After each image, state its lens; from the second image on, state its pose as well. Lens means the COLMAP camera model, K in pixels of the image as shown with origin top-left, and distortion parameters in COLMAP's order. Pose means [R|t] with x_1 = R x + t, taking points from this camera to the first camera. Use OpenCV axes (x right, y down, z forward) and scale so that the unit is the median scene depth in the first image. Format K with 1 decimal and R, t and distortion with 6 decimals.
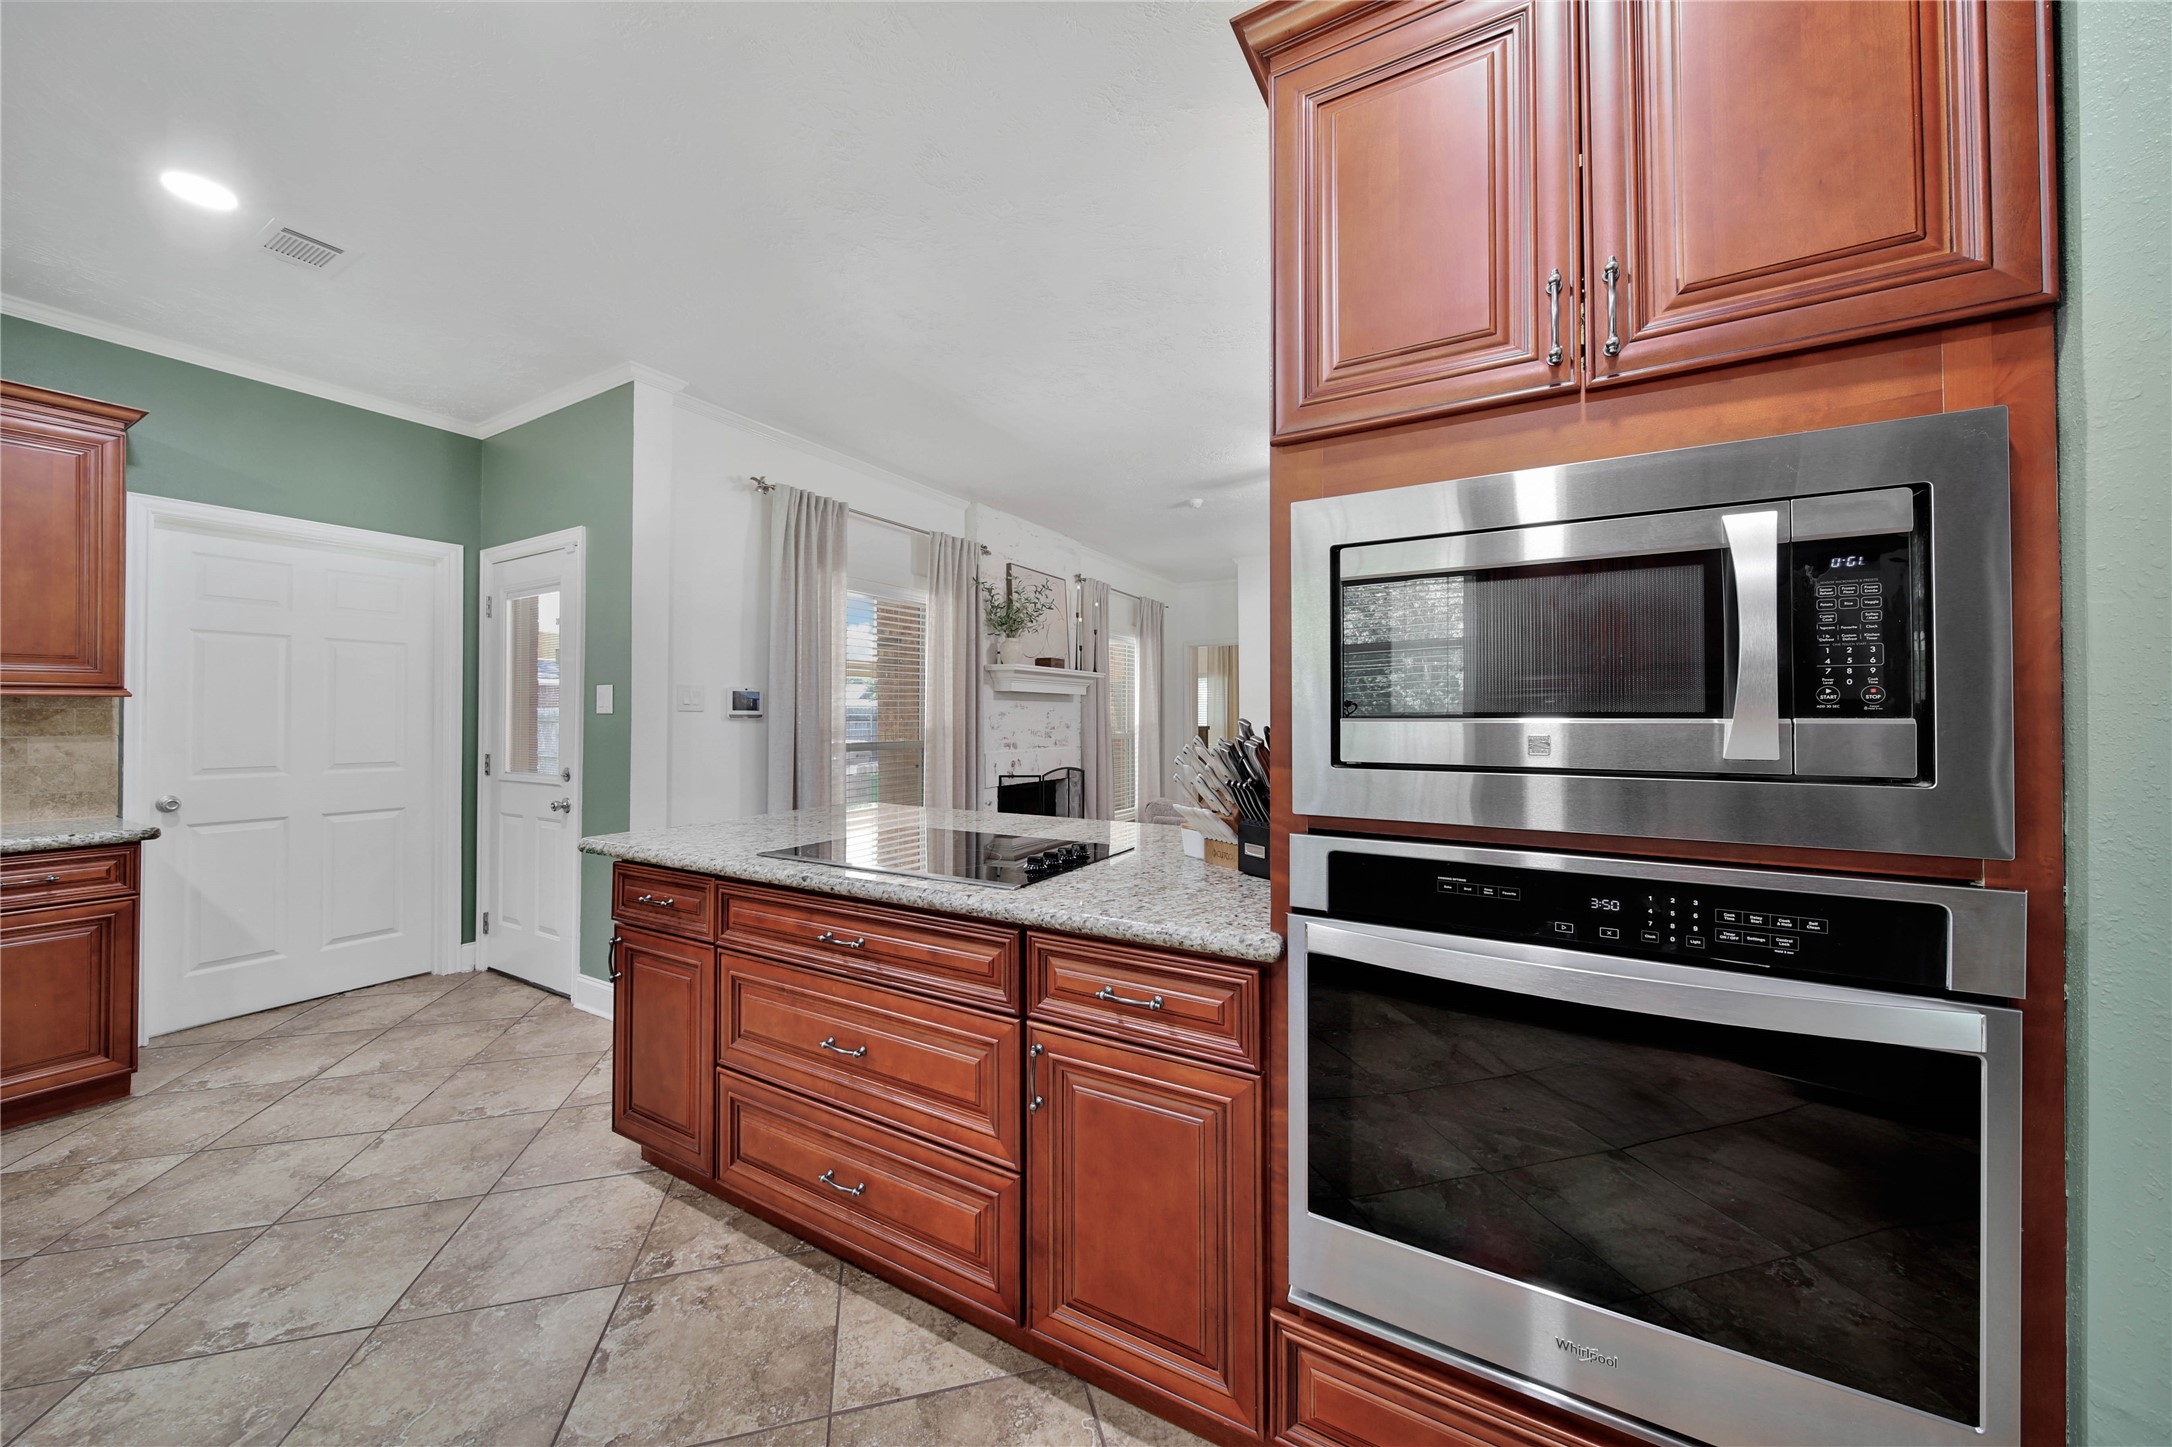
lens RADIAL K [[764.8, 0, 1091.9], [0, 764.8, 709.5], [0, 0, 1]] dist [0.000995, -0.000631]
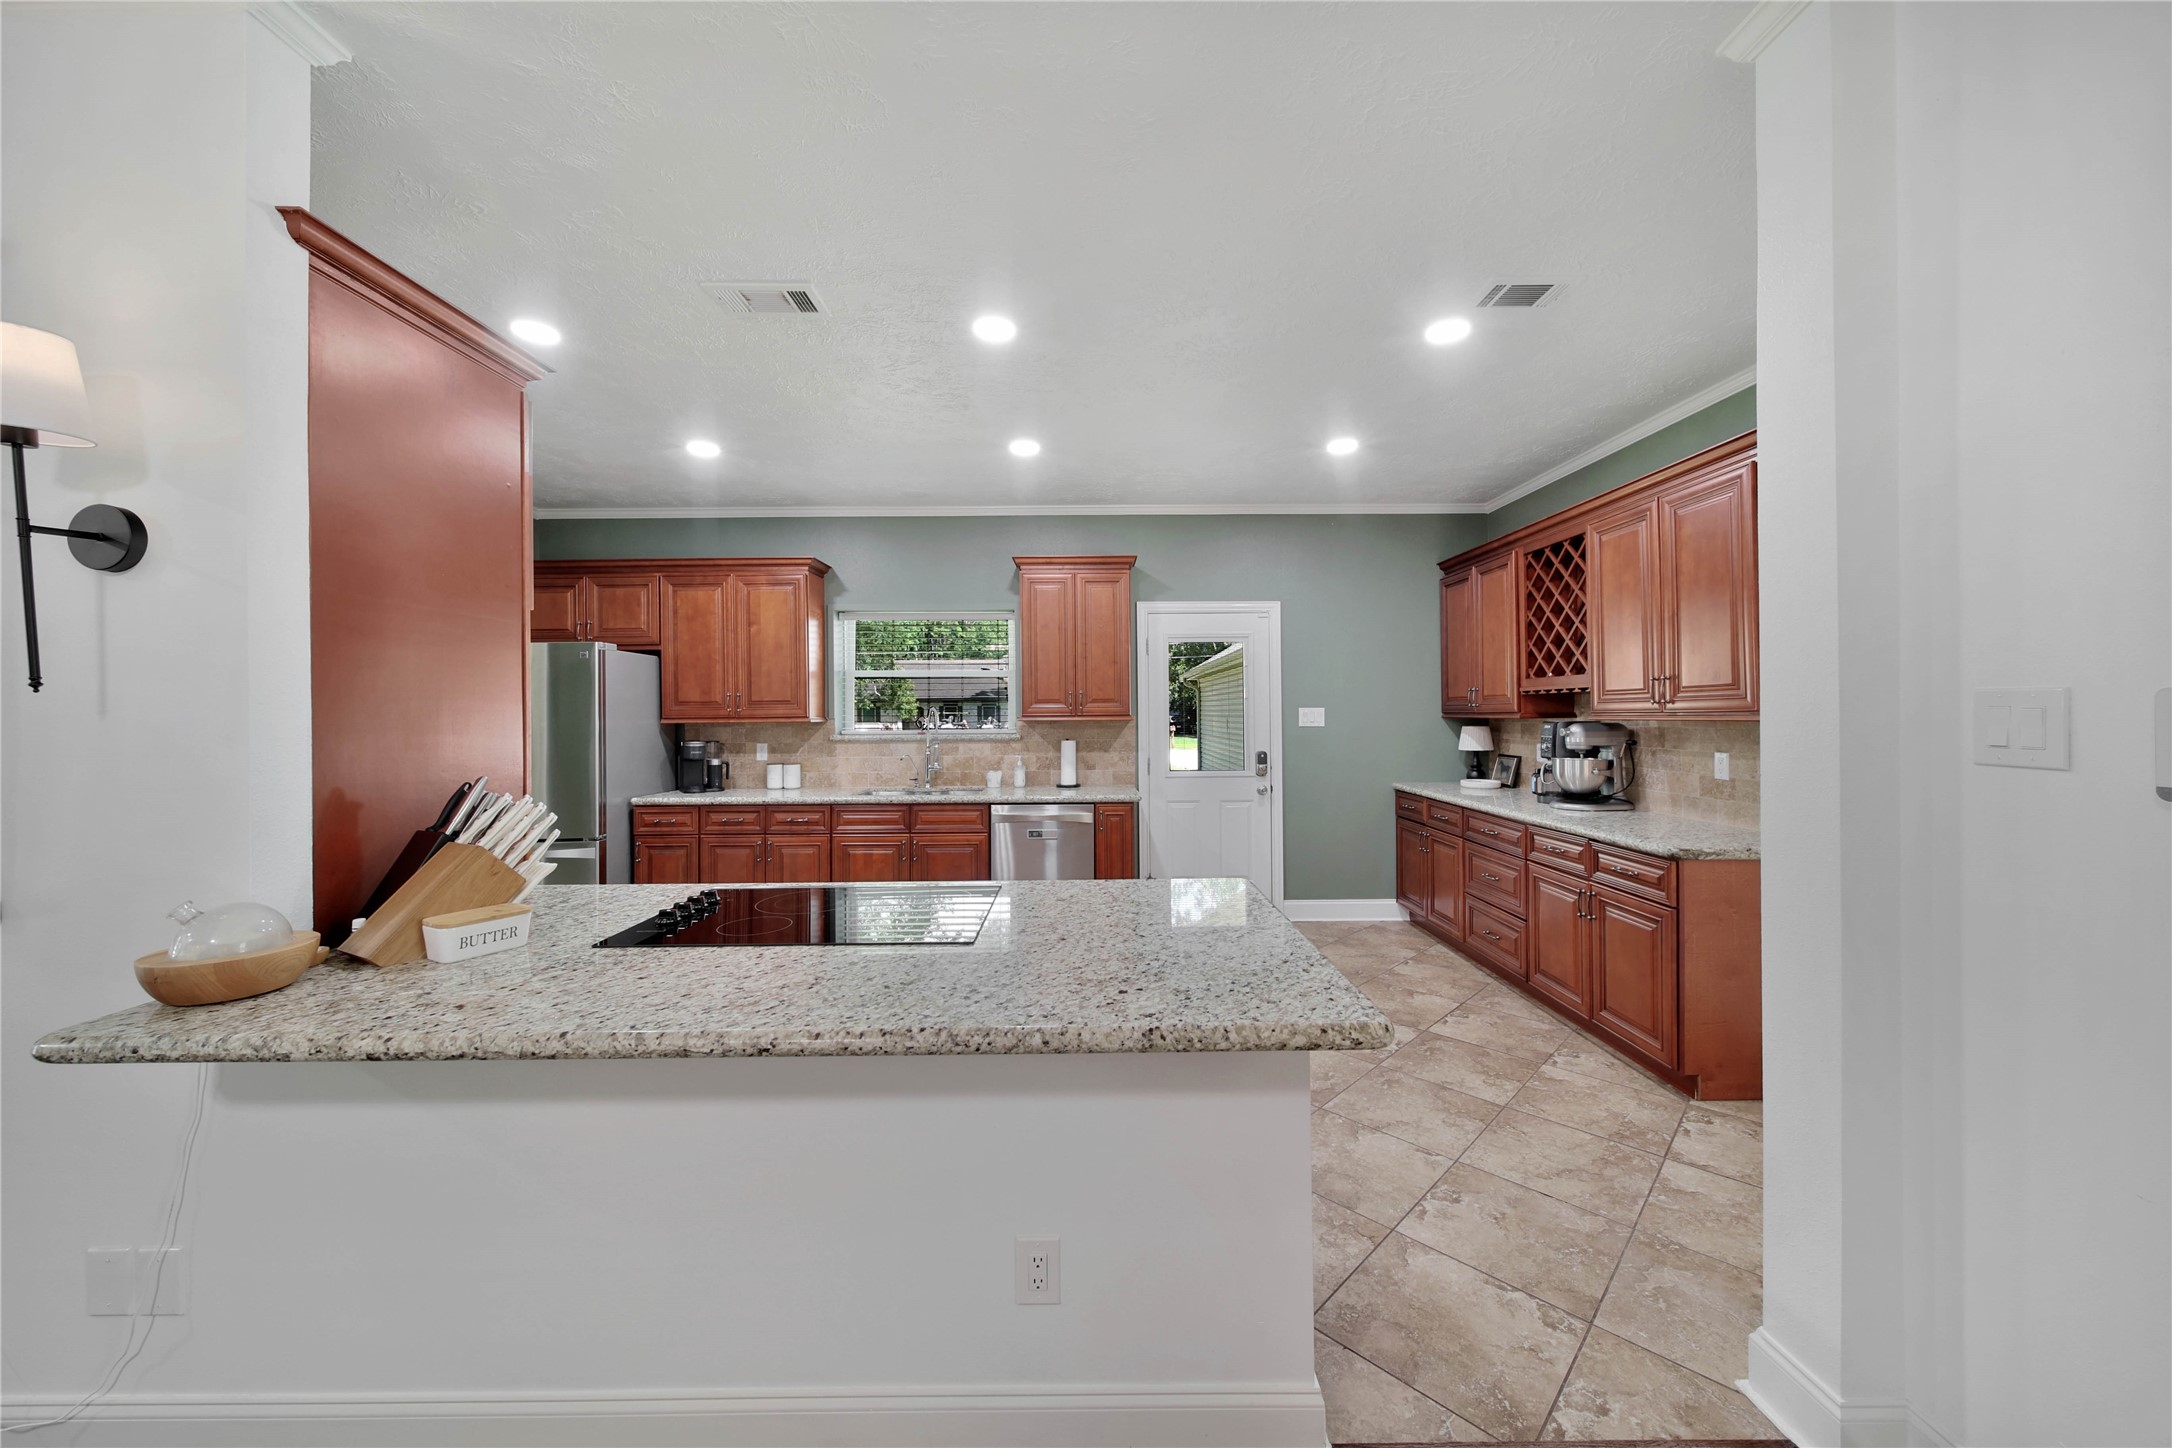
lens RADIAL K [[764.8, 0, 1087.6], [0, 764.8, 711.2], [0, 0, 1]] dist [0.000995, -0.000631]
pose [[-0.866893, 0.007964, -0.498431, -0.006160], [0.015399, 0.999823, -0.010807, -0.035653], [0.498257, -0.017044, -0.866862, 1.585231]]
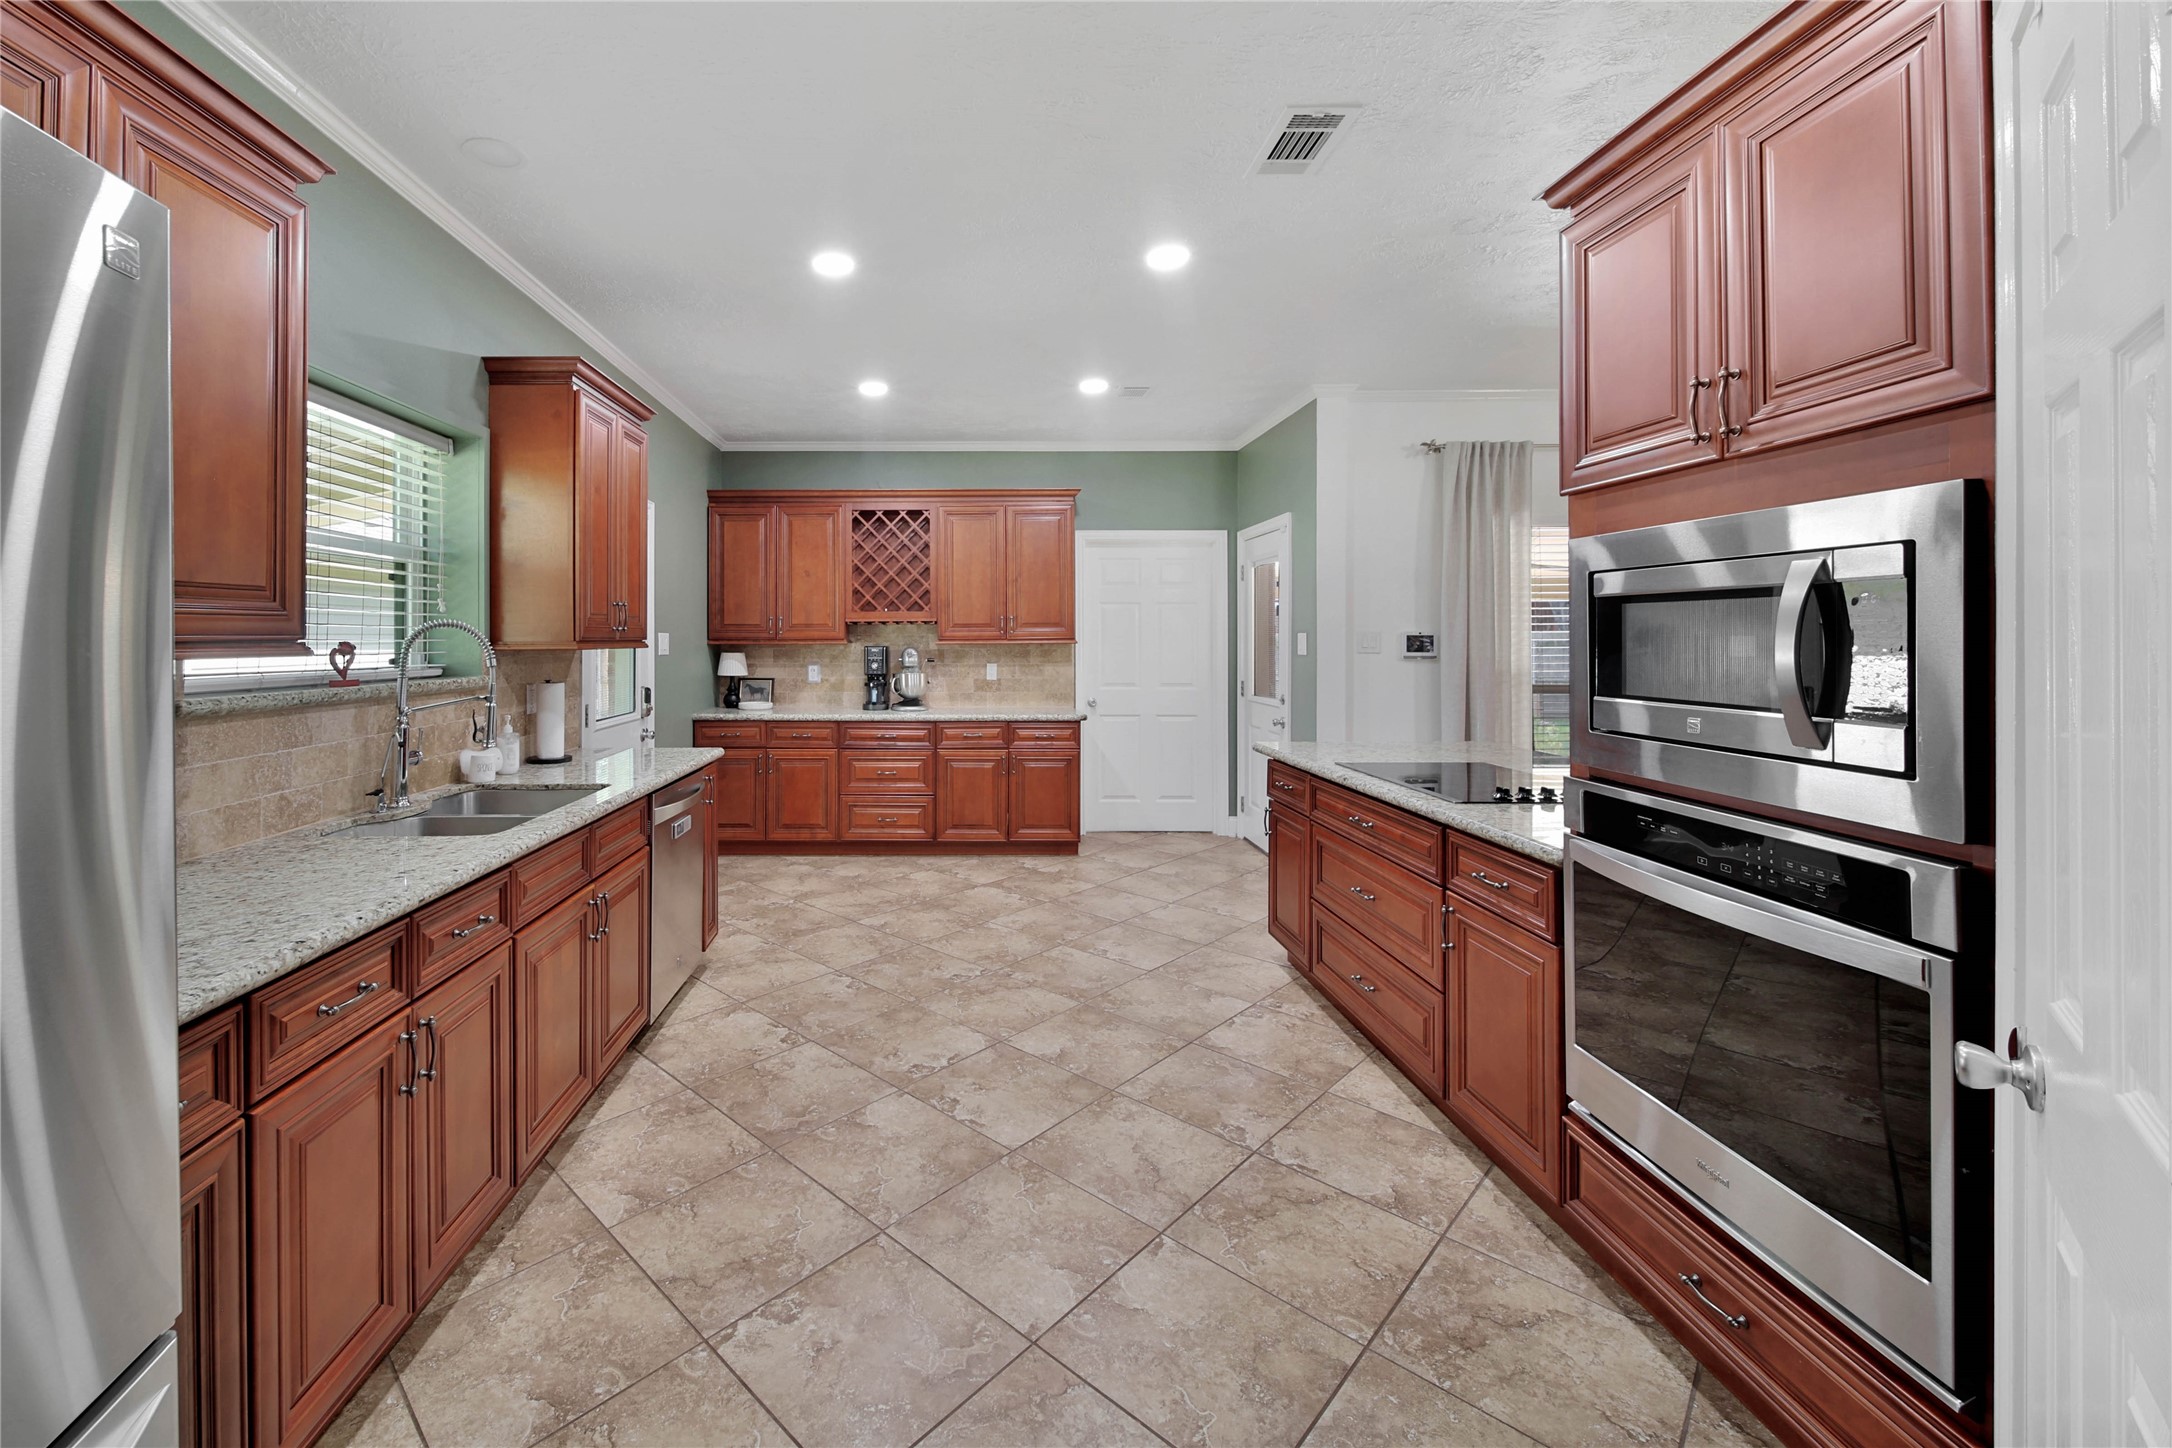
lens RADIAL K [[897.4, 0, 931.1], [0, 897.4, 628.5], [0, 0, 1]] dist [-0.009028, 0.000491]
pose [[0.474474, -0.007249, -0.880240, 0.559274], [0.009968, 0.999946, -0.002862, -0.056269], [0.880213, -0.007416, 0.474521, -0.391562]]
